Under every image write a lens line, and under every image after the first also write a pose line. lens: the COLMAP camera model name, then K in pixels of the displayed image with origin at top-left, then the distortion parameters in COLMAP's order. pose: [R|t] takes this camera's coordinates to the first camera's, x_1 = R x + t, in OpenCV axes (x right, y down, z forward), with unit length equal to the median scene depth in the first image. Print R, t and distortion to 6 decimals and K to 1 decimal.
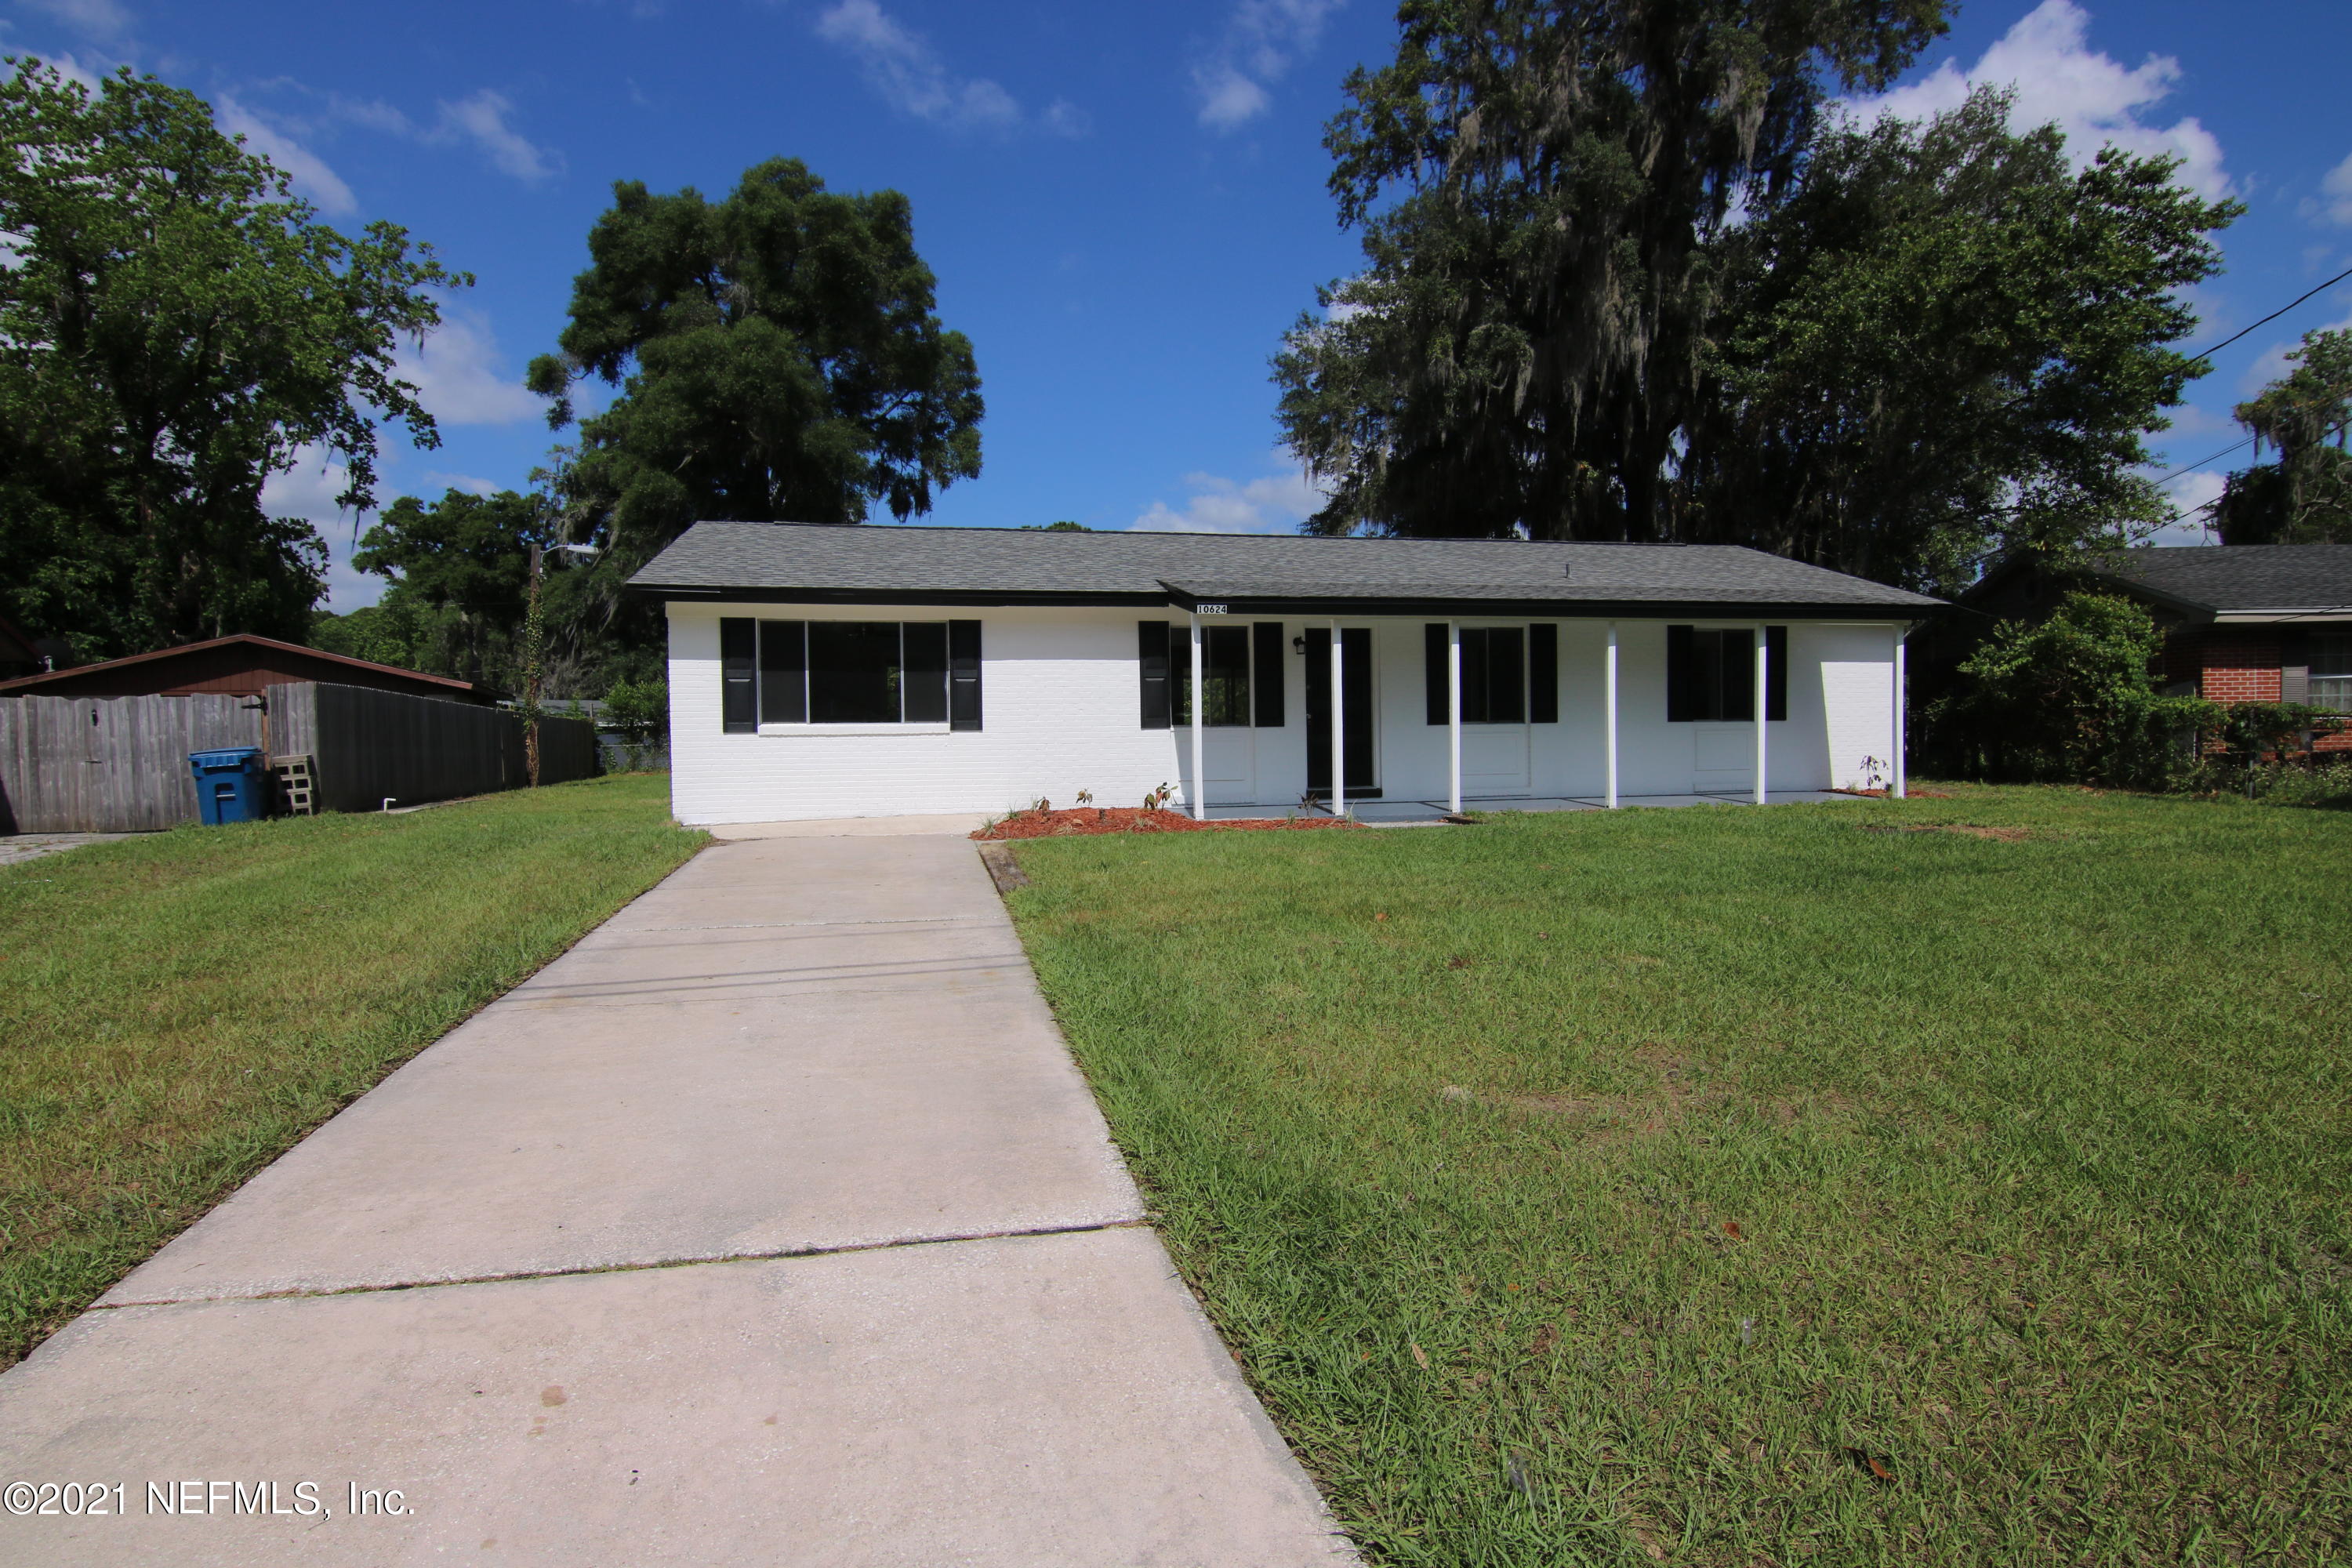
lens RADIAL K [[1199.6, 0, 1178.1], [0, 1199.6, 779.1], [0, 0, 1]] dist [-0.006747, -0.007727]
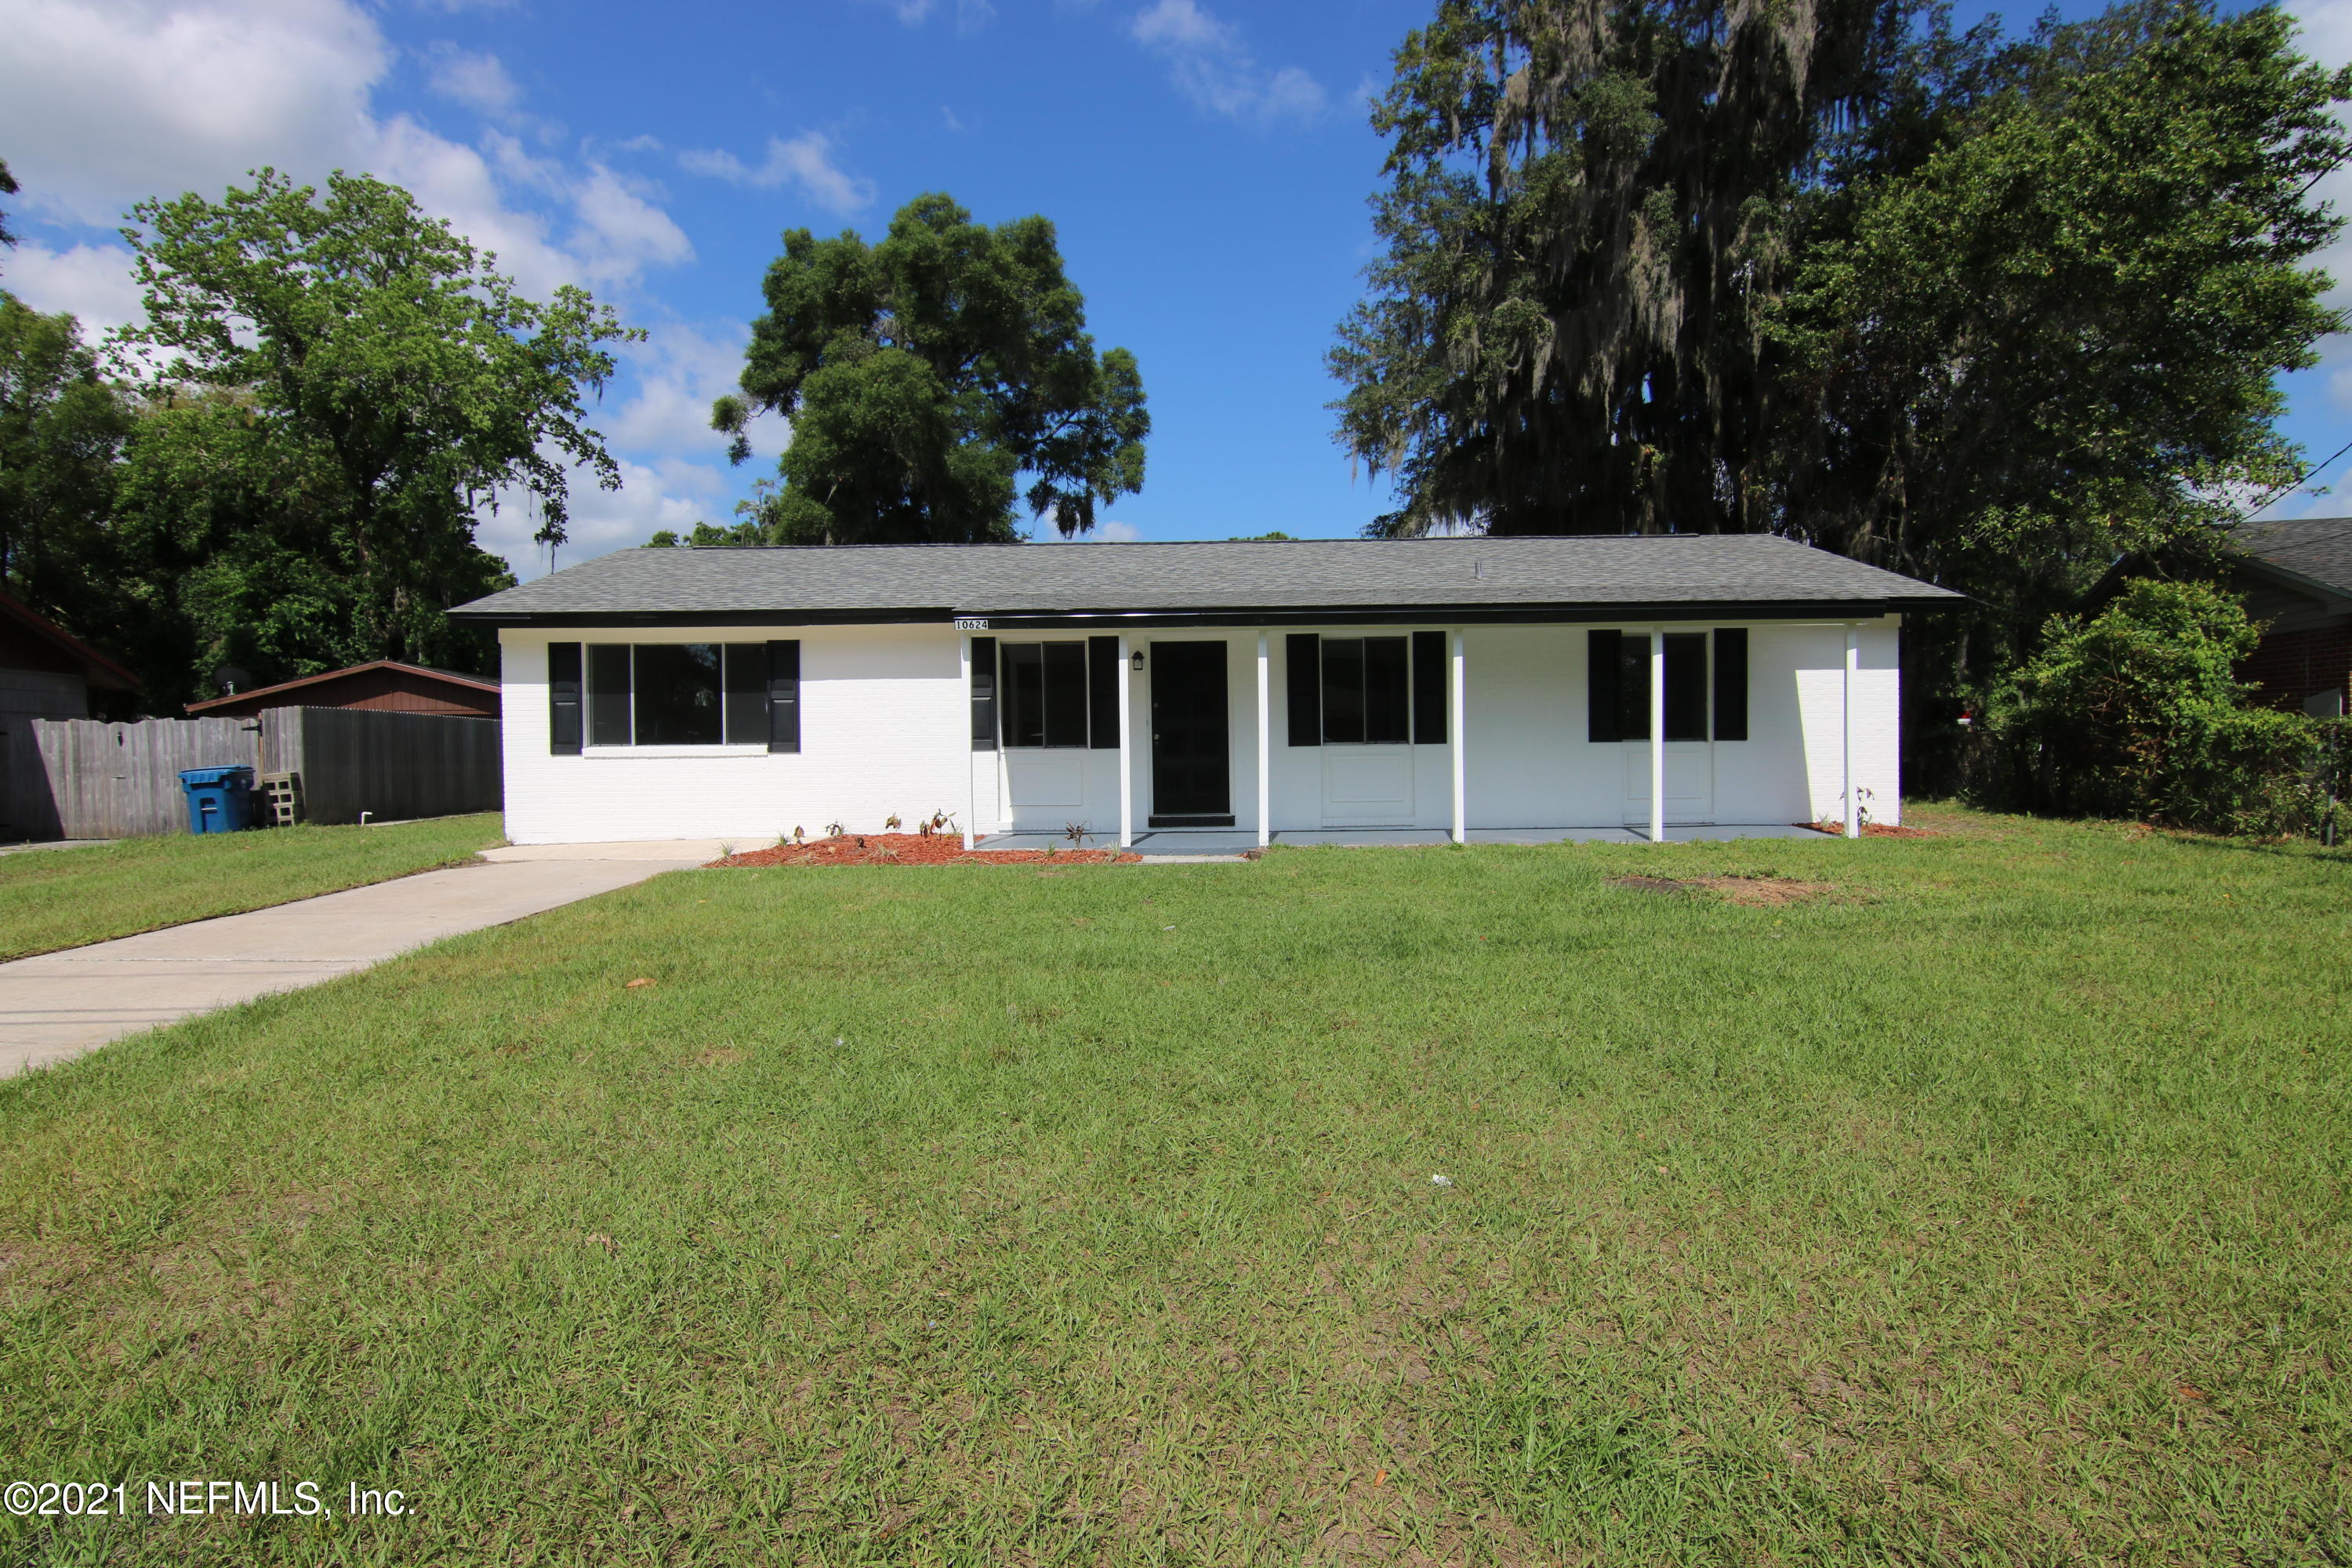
lens RADIAL K [[1199.6, 0, 1169.1], [0, 1199.6, 780.9], [0, 0, 1]] dist [-0.006747, -0.007727]
pose [[0.976064, 0.007040, -0.217370, 0.269526], [-0.008541, 0.999946, -0.005968, -0.010927], [0.217316, 0.007681, 0.976071, 0.083595]]
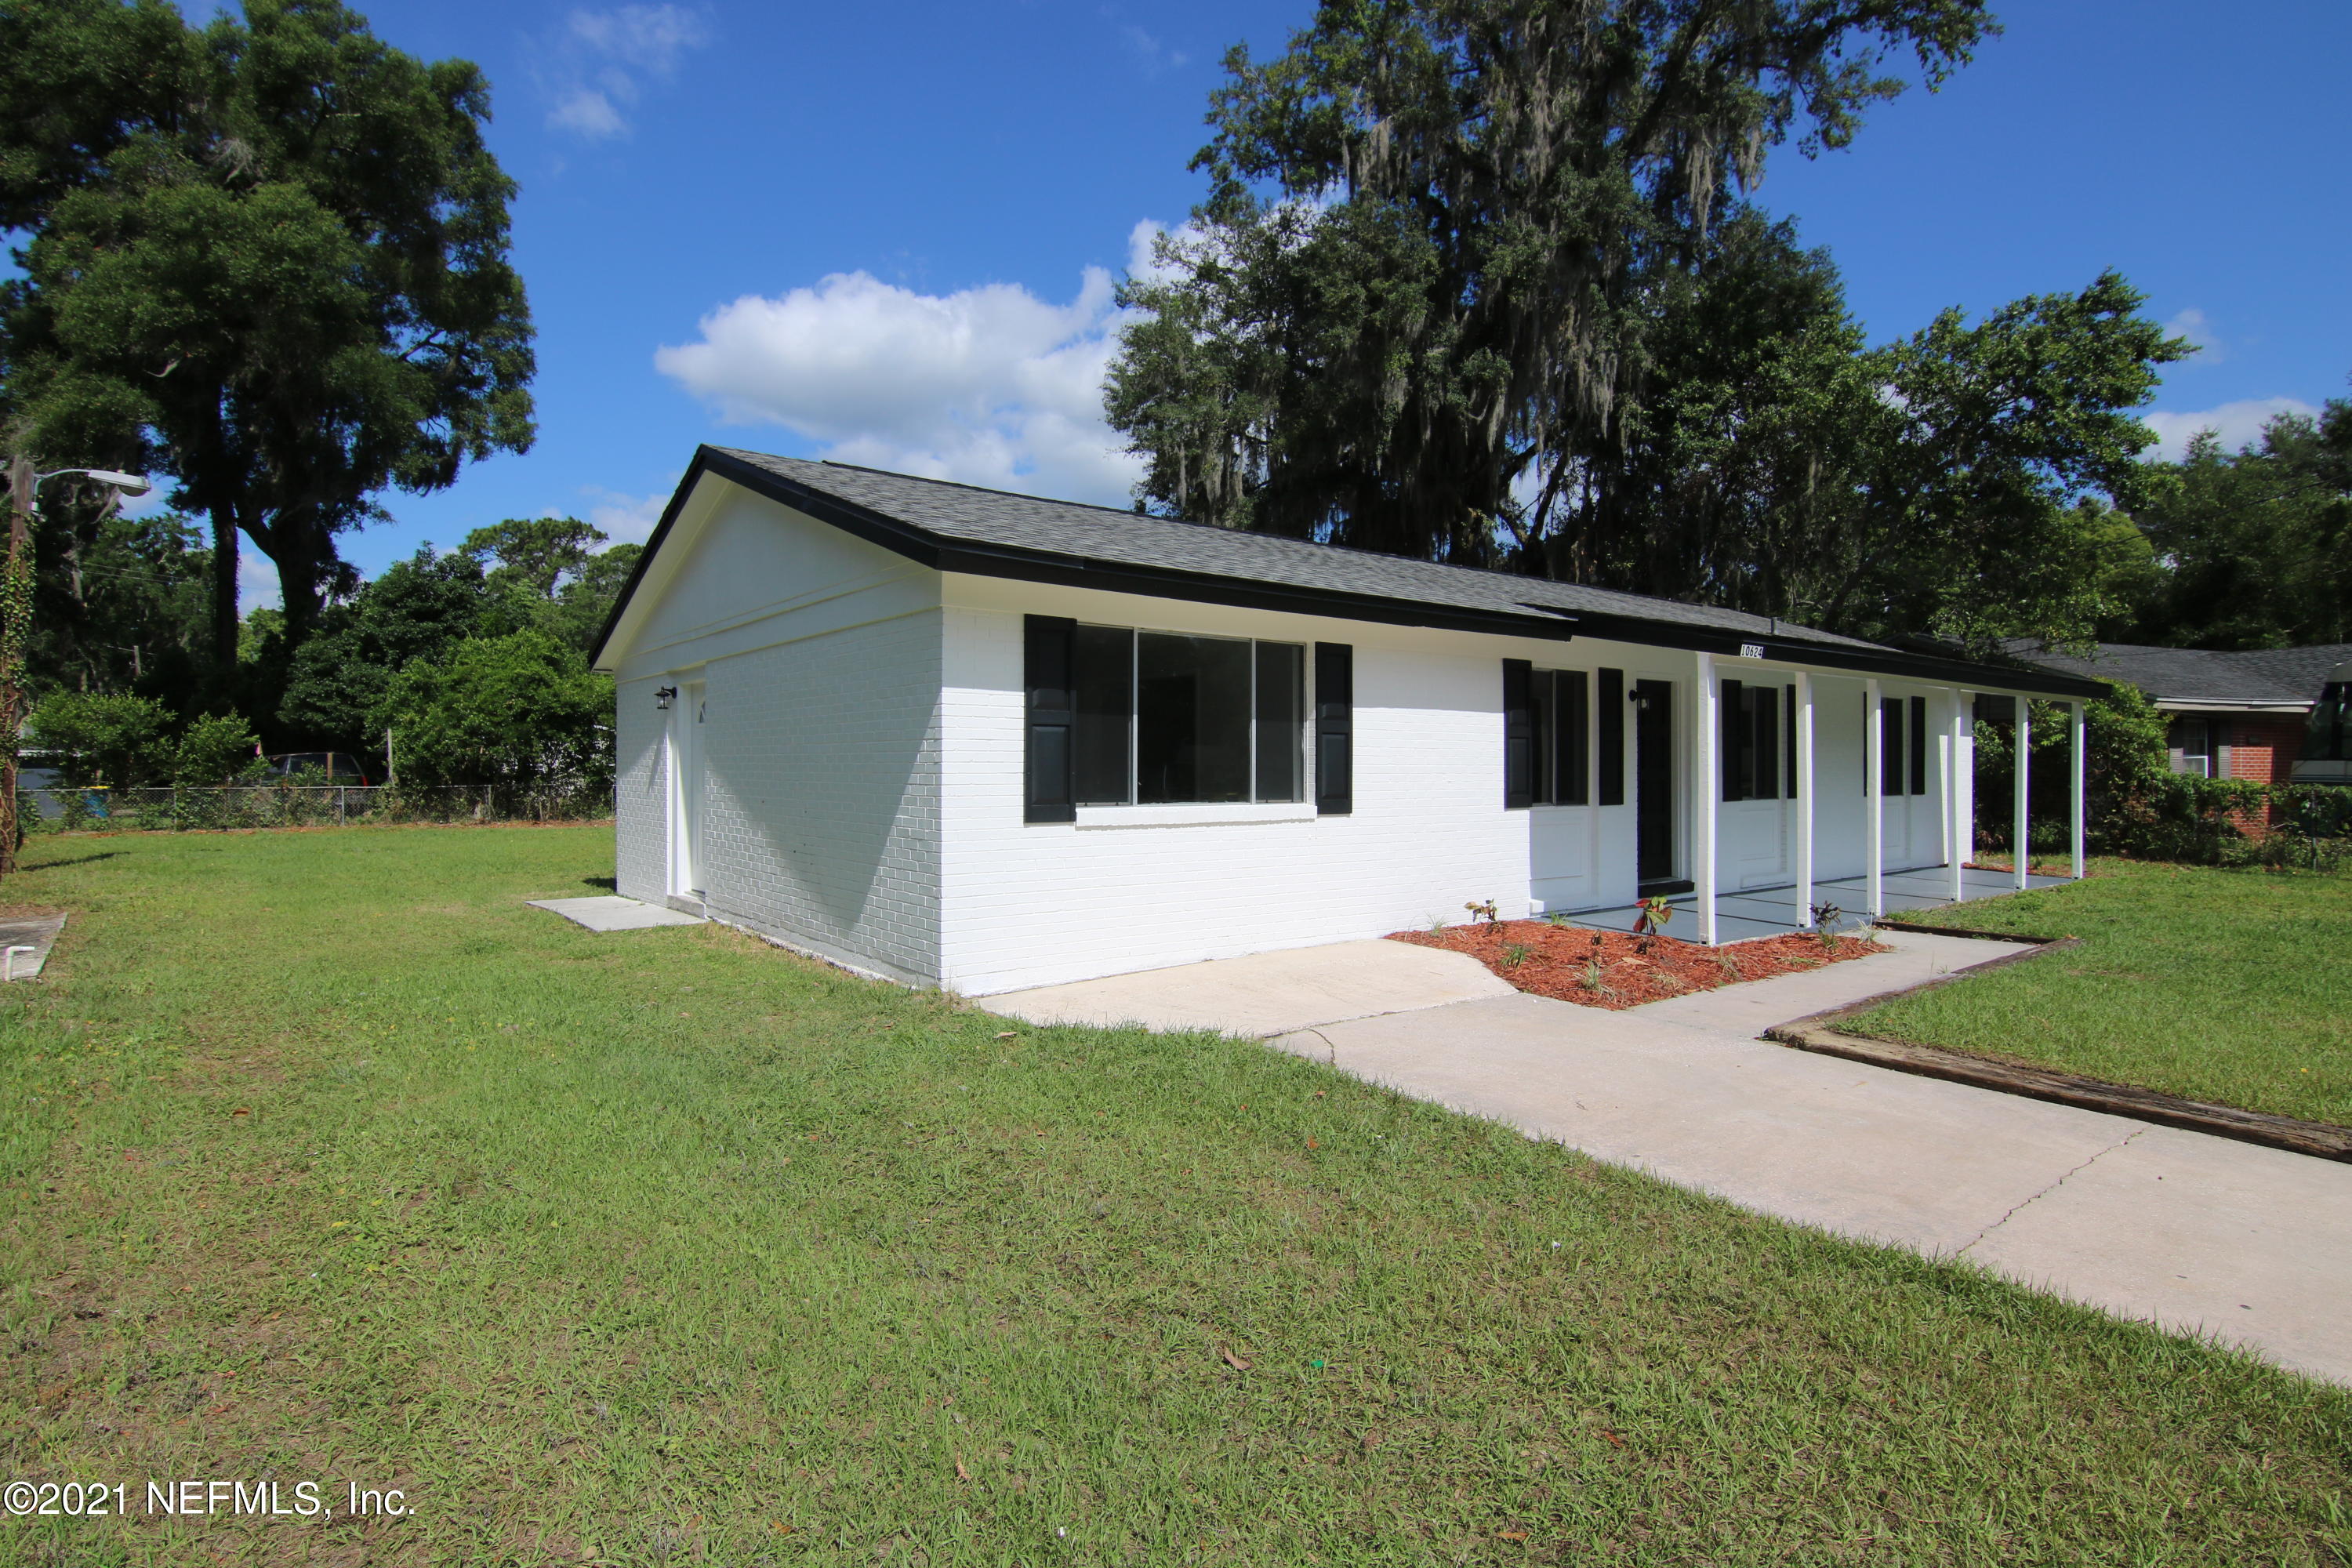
lens RADIAL K [[1199.6, 0, 1177.3], [0, 1199.6, 778.1], [0, 0, 1]] dist [-0.006747, -0.007727]
pose [[0.903911, 0.010976, 0.427579, -0.411333], [0.001592, 0.999577, -0.029026, -0.032233], [-0.427717, 0.026918, 0.903512, 0.351350]]
